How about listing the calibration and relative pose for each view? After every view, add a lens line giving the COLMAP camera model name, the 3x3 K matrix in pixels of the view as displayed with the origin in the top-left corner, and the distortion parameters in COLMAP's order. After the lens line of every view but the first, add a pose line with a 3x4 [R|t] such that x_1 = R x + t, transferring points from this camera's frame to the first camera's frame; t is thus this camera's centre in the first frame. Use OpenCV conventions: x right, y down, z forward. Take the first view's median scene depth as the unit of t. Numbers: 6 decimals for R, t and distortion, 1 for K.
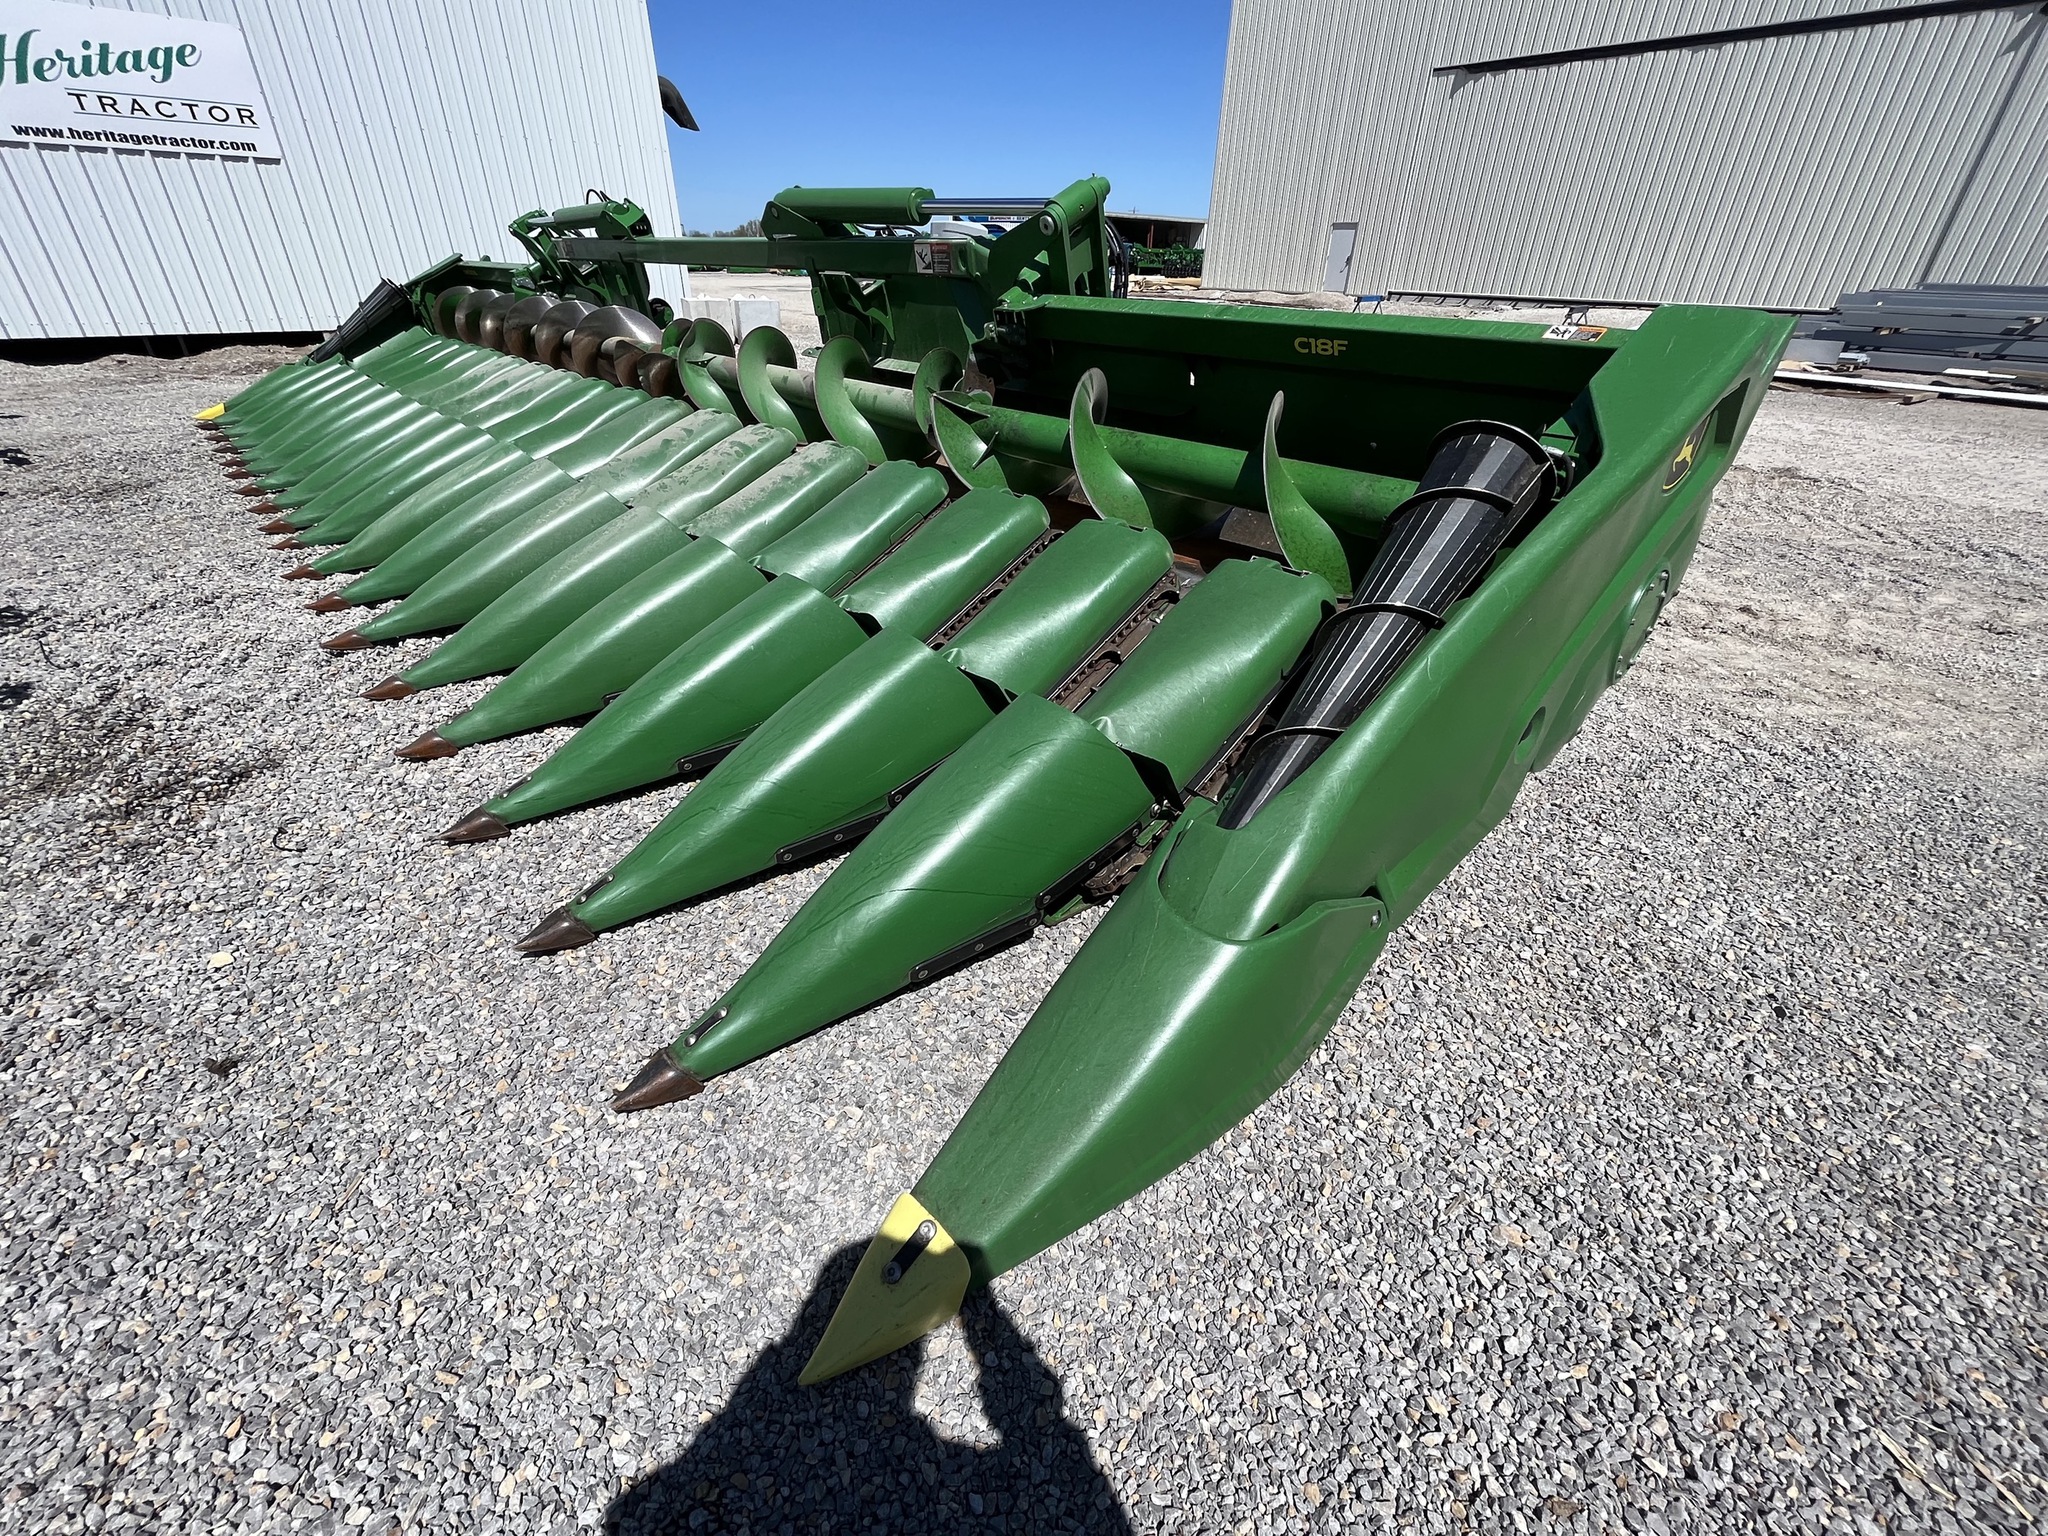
lens RADIAL K [[848.1, 0, 1012.0], [0, 848.1, 753.1], [0, 0, 1]] dist [-0.004023, -0.000058]
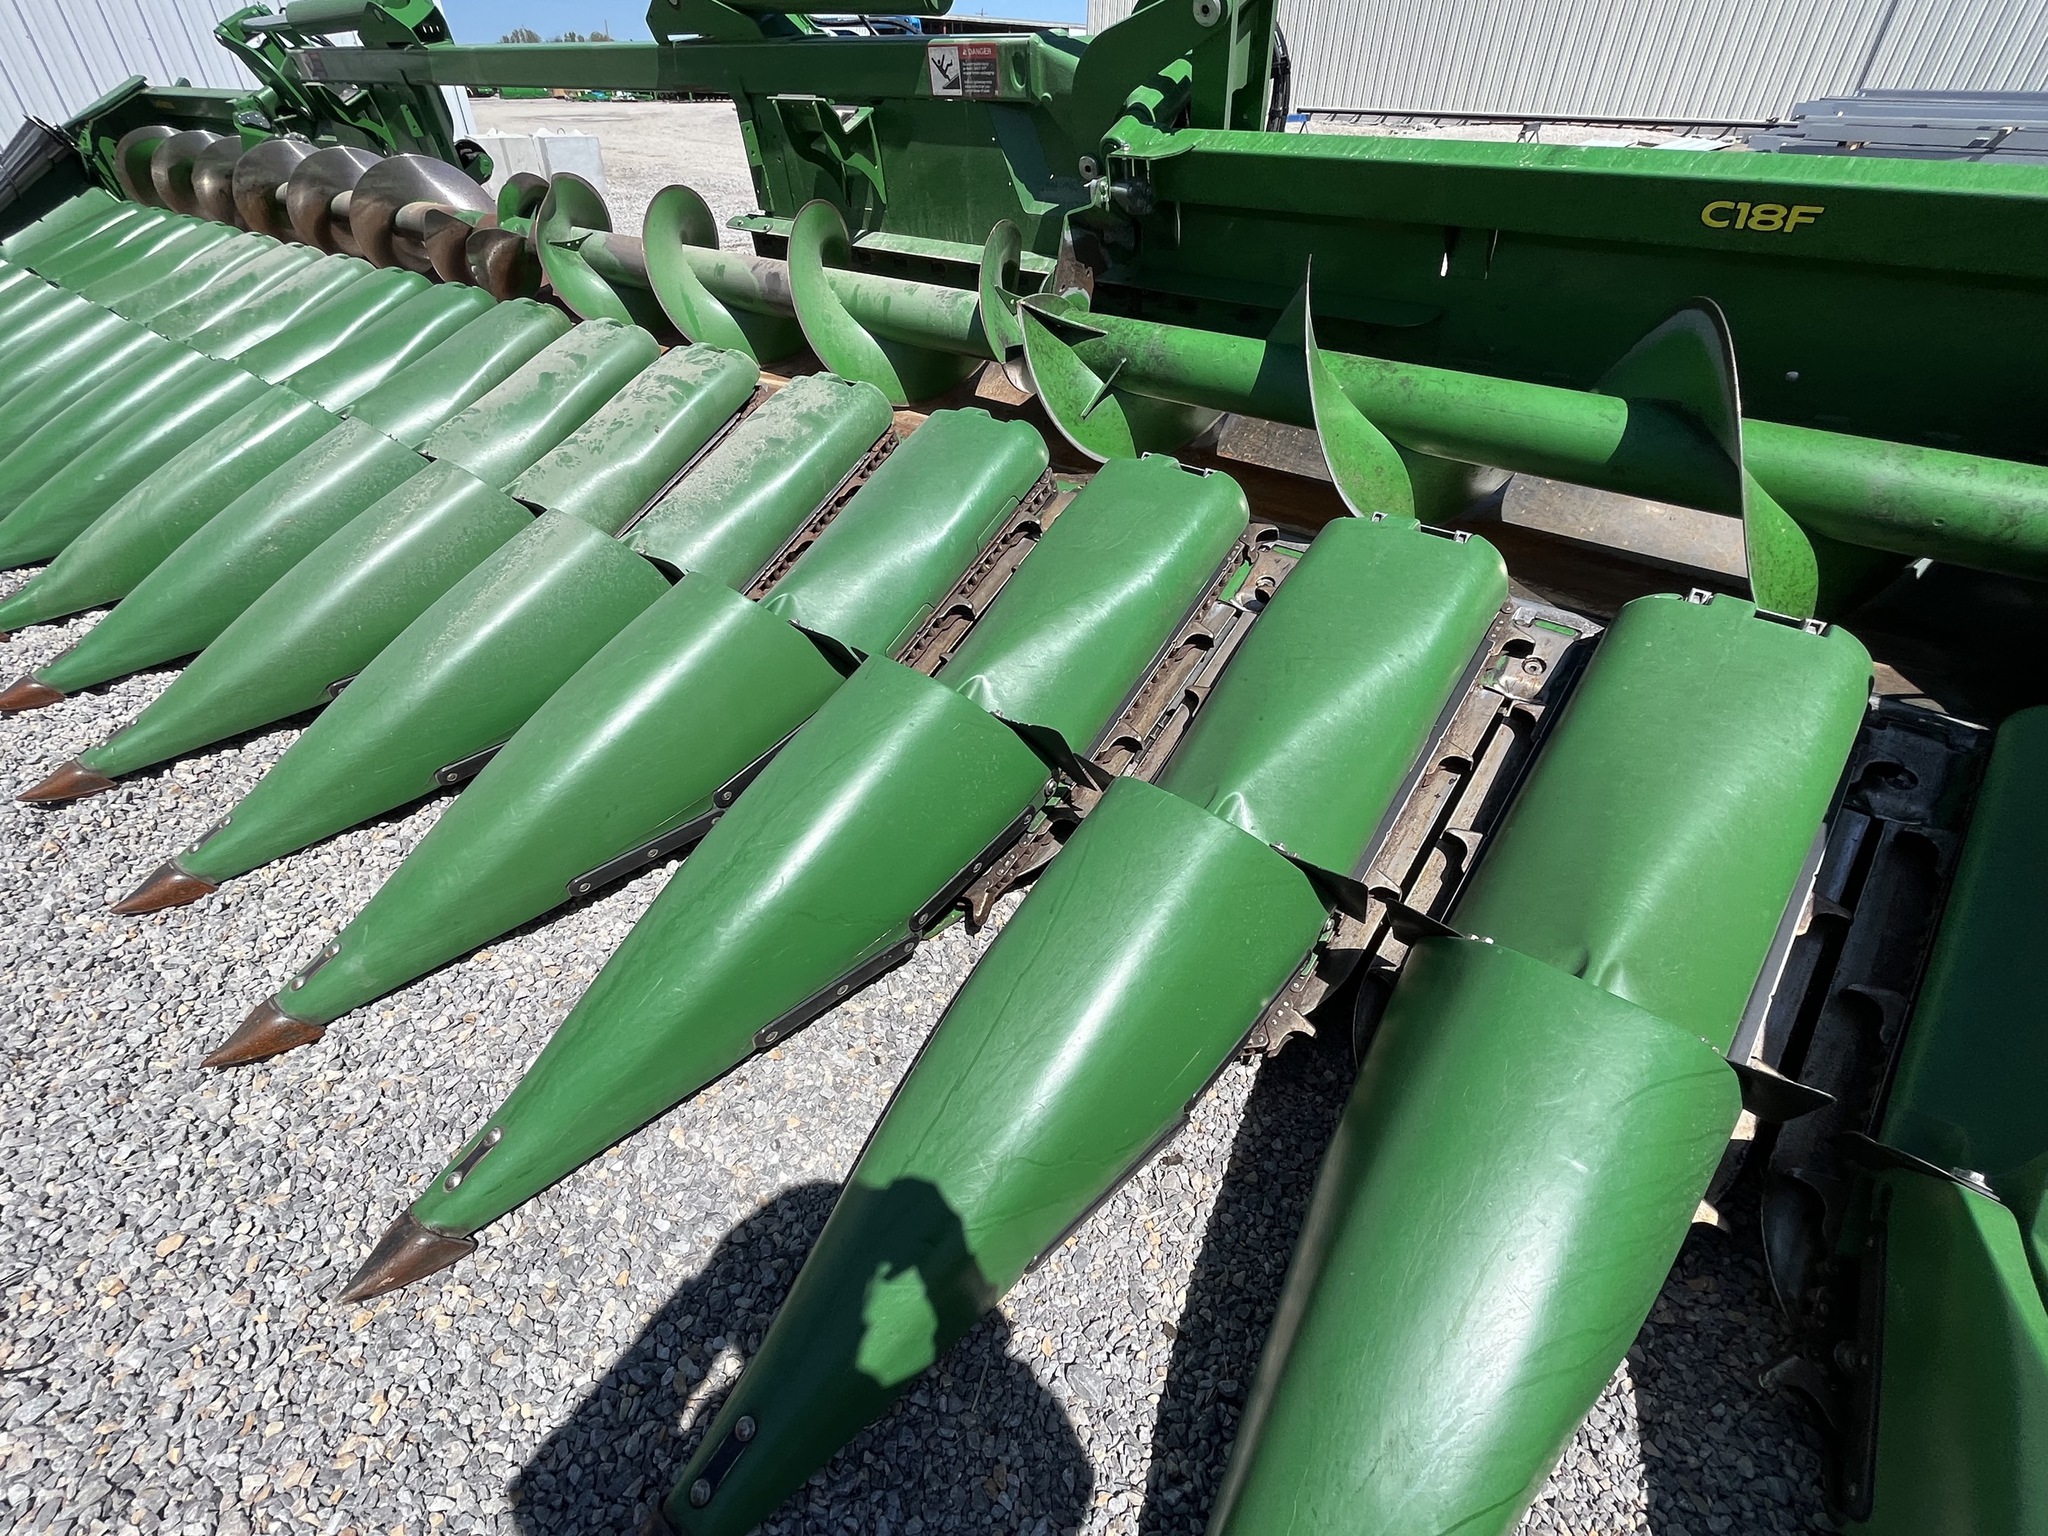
lens RADIAL K [[968.0, 0, 1033.7], [0, 968.0, 778.0], [0, 0, 1]] dist [-0.001492, -0.000819]
pose [[0.991069, -0.086817, 0.101214, -0.137690], [0.076130, 0.991548, 0.105054, -0.110626], [-0.109479, -0.096410, 0.989302, 0.192048]]
